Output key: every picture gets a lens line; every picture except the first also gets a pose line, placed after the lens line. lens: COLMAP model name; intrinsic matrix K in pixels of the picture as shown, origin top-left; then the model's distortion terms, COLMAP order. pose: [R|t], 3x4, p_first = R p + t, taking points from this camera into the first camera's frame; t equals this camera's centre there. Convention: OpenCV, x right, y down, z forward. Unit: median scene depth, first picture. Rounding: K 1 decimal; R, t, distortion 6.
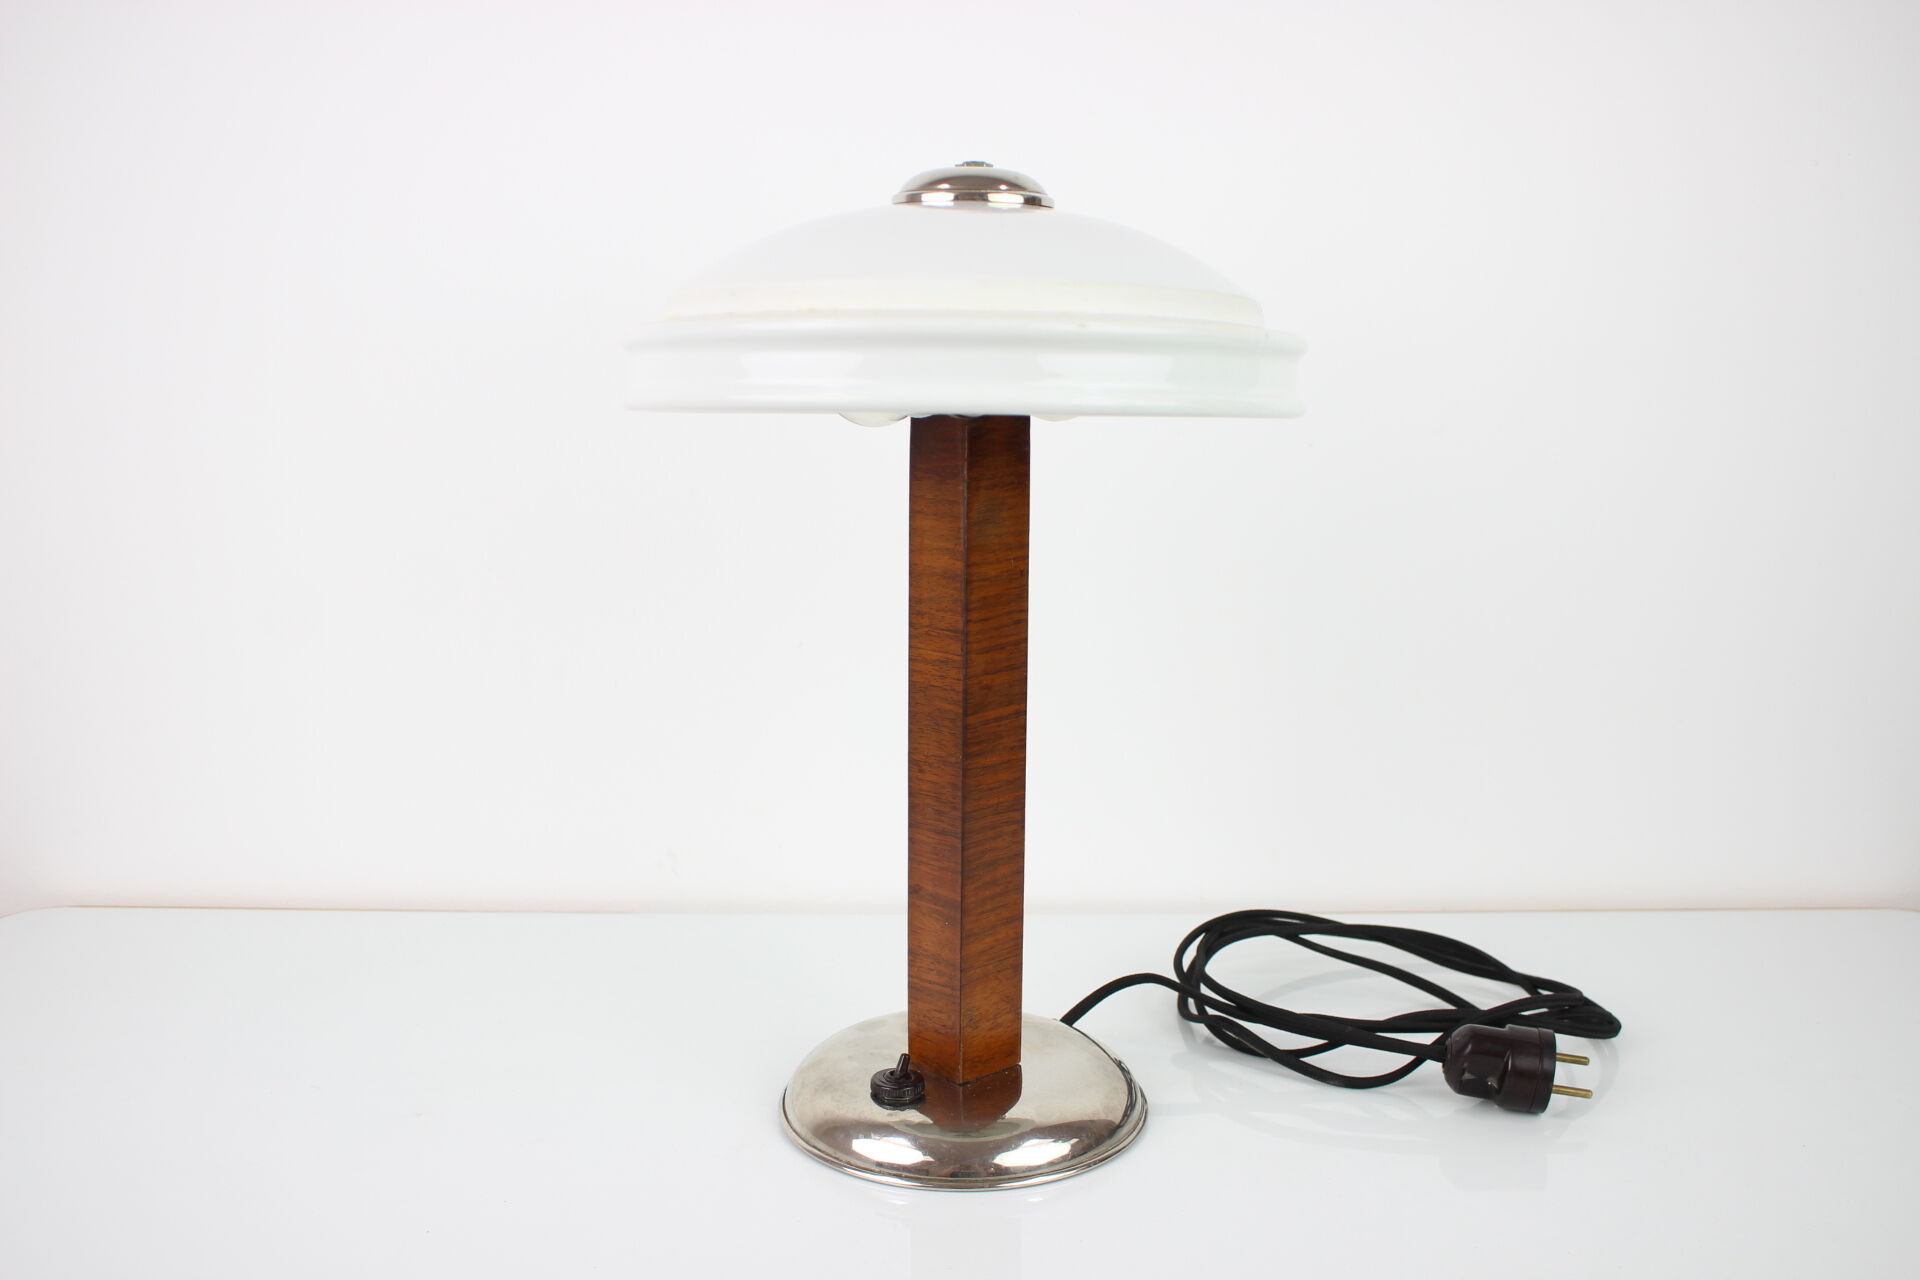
lens RADIAL K [[1697.5, 0, 904.7], [0, 1697.5, 666.5], [0, 0, 1]] dist [-0.131707, -0.022397]
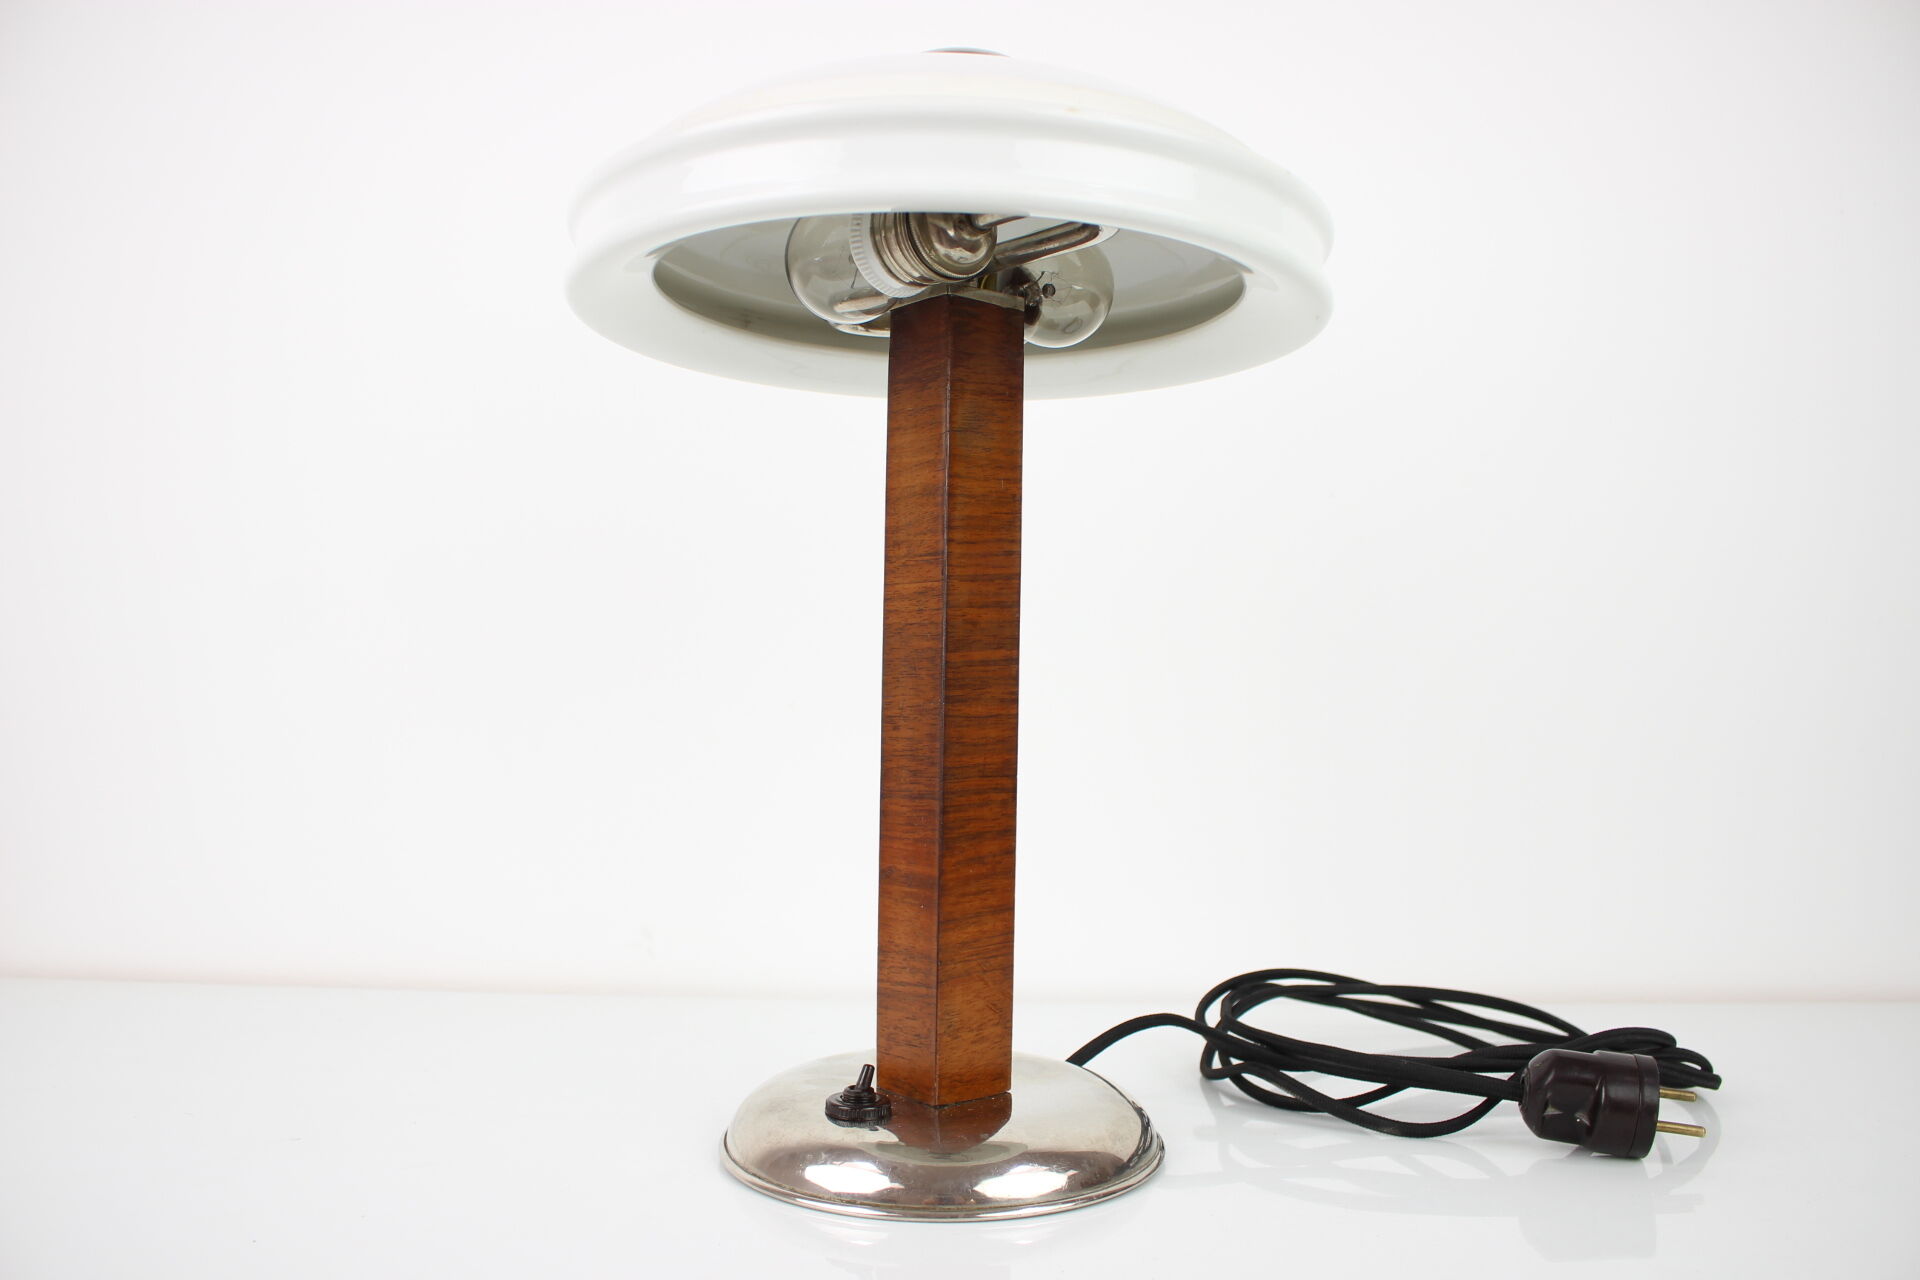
lens RADIAL K [[1578.0, 0, 923.2], [0, 1578.0, 659.5], [0, 0, 1]] dist [-0.140753, 0.043905]
pose [[0.999734, 0.014580, -0.017897, 0.037780], [-0.017518, 0.984087, -0.176821, 0.169822], [0.015034, 0.177087, 0.984080, 0.212829]]
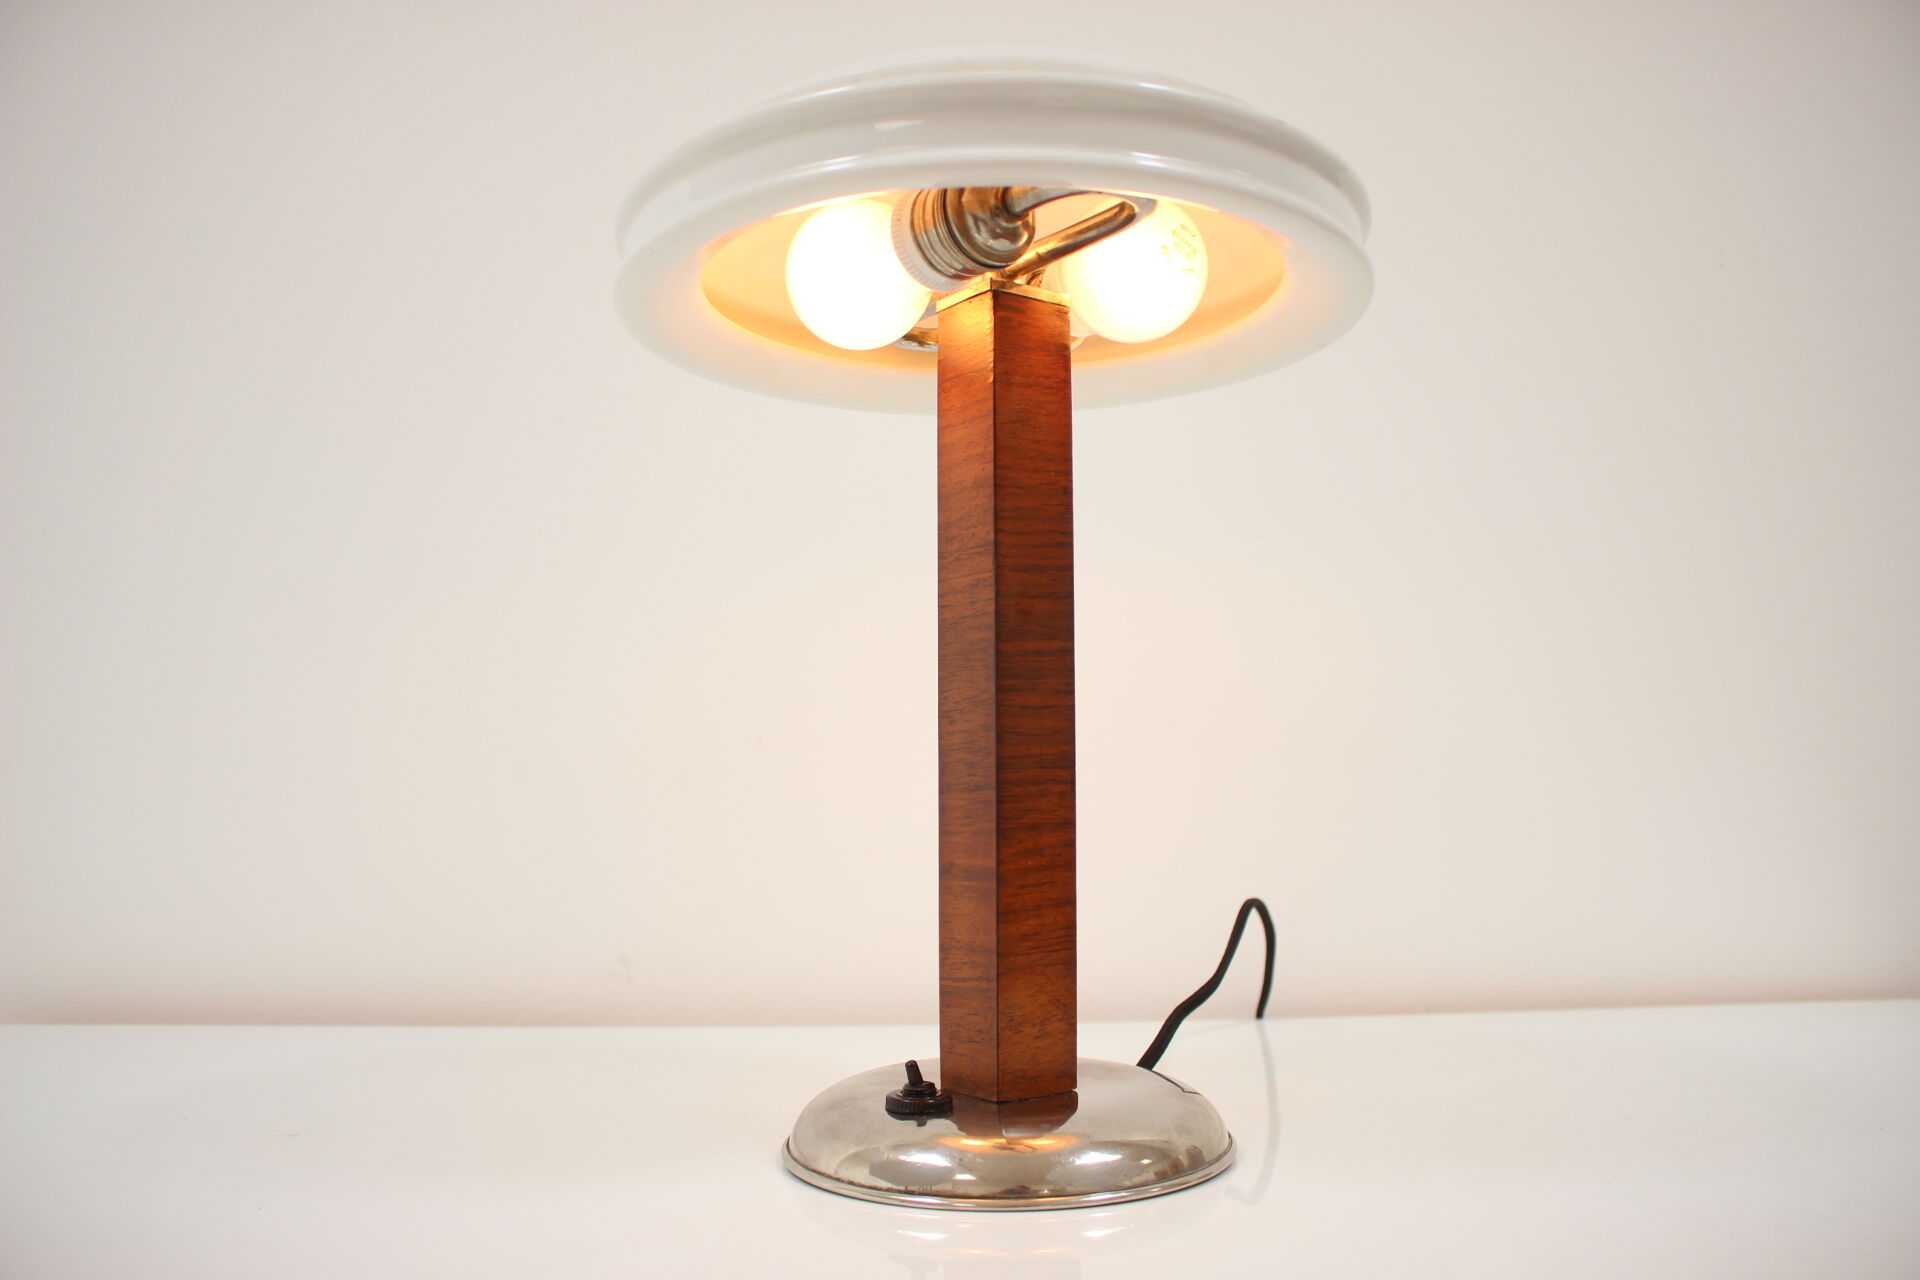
lens RADIAL K [[1578.0, 0, 934.3], [0, 1578.0, 660.4], [0, 0, 1]] dist [-0.140753, 0.043905]
pose [[0.996923, -0.011400, -0.077559, 0.063485], [-0.007089, 0.972207, -0.234017, 0.219589], [0.078071, 0.233847, 0.969134, 0.224197]]
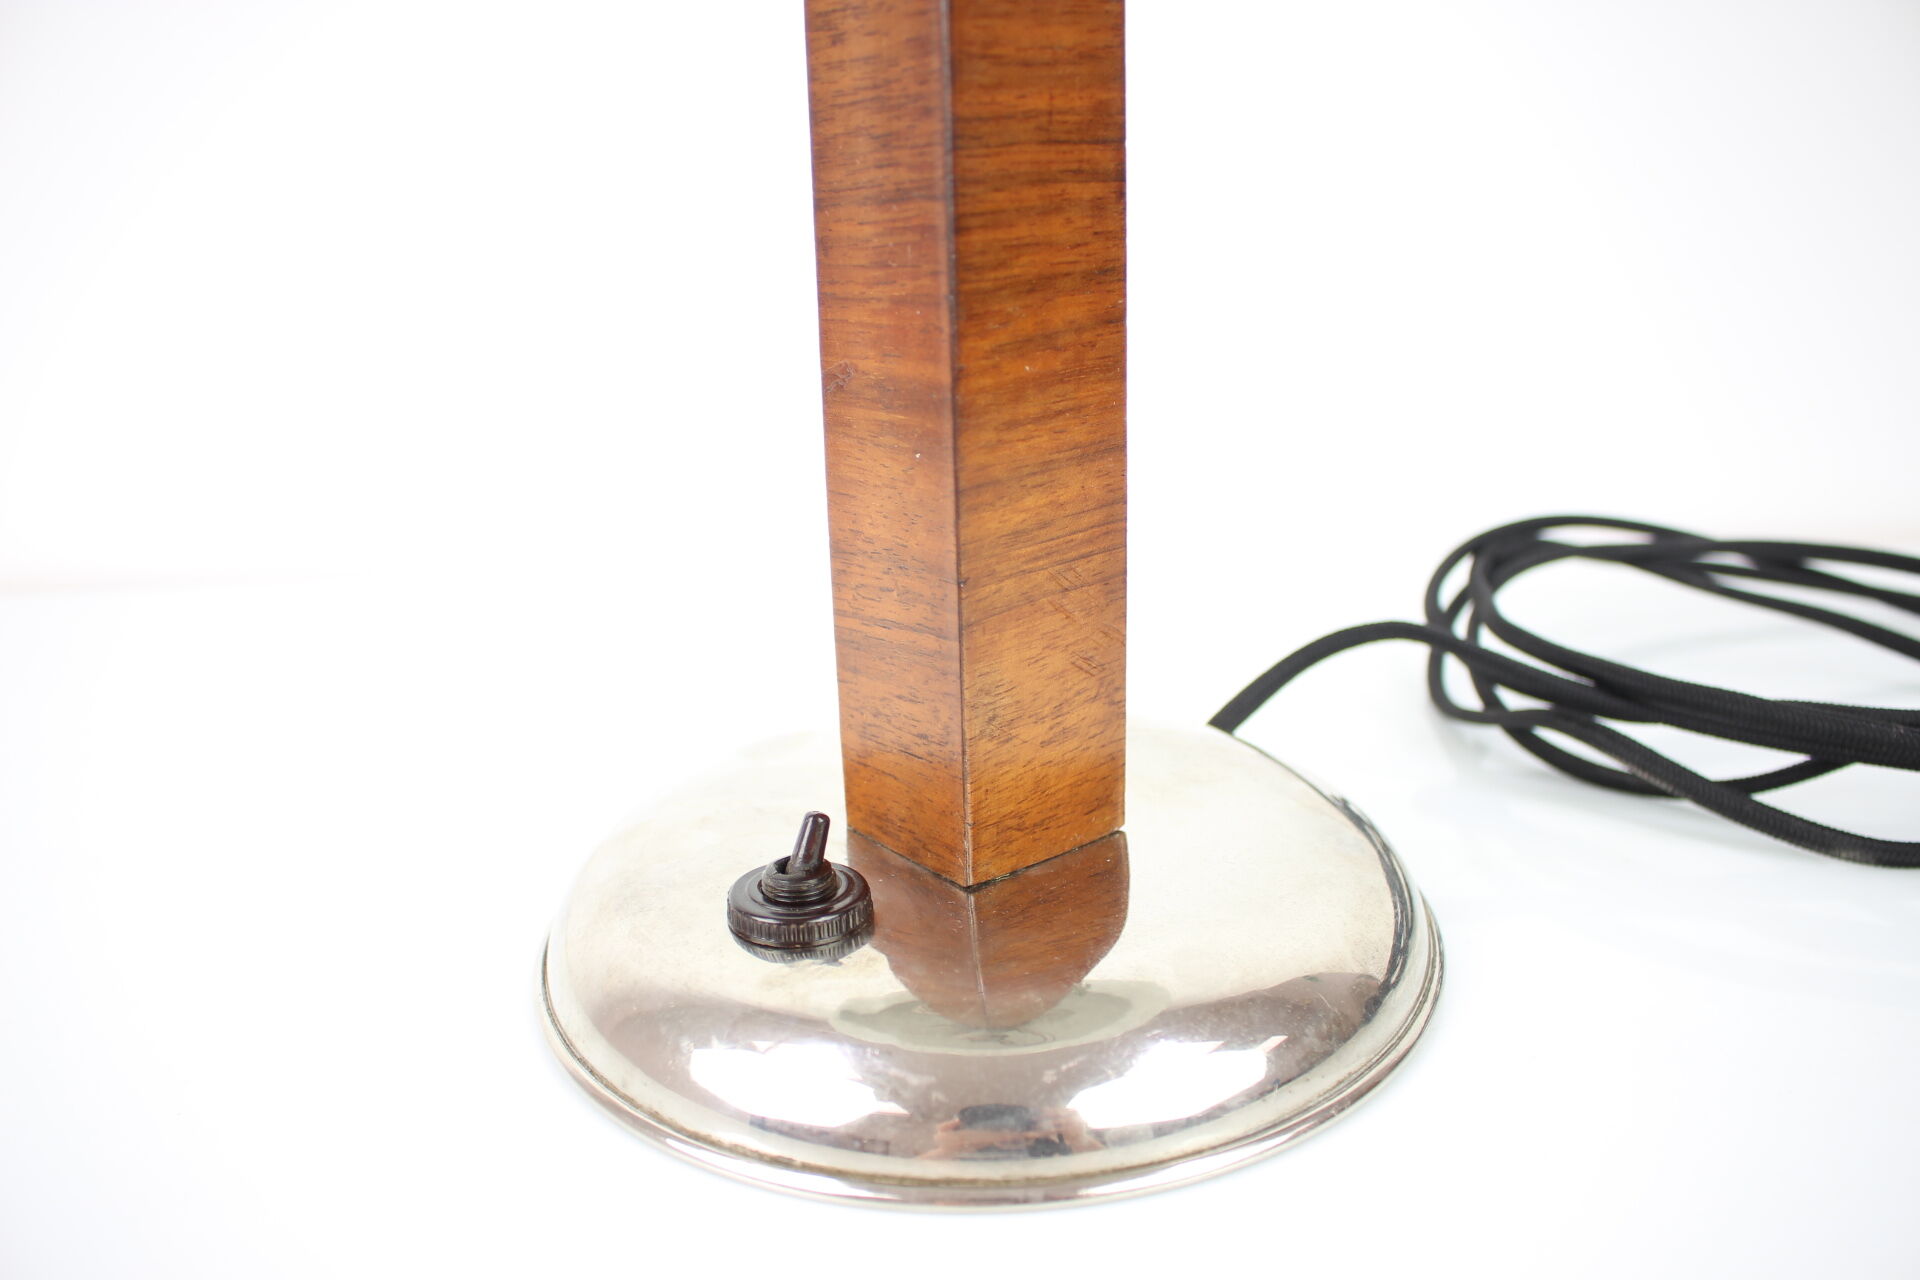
lens RADIAL K [[1578.0, 0, 963.7], [0, 1578.0, 646.6], [0, 0, 1]] dist [-0.140753, 0.043905]
pose [[0.999555, -0.024657, -0.016791, 0.039577], [0.026731, 0.990173, 0.137266, 0.146995], [0.013242, -0.137654, 0.990392, 0.662928]]
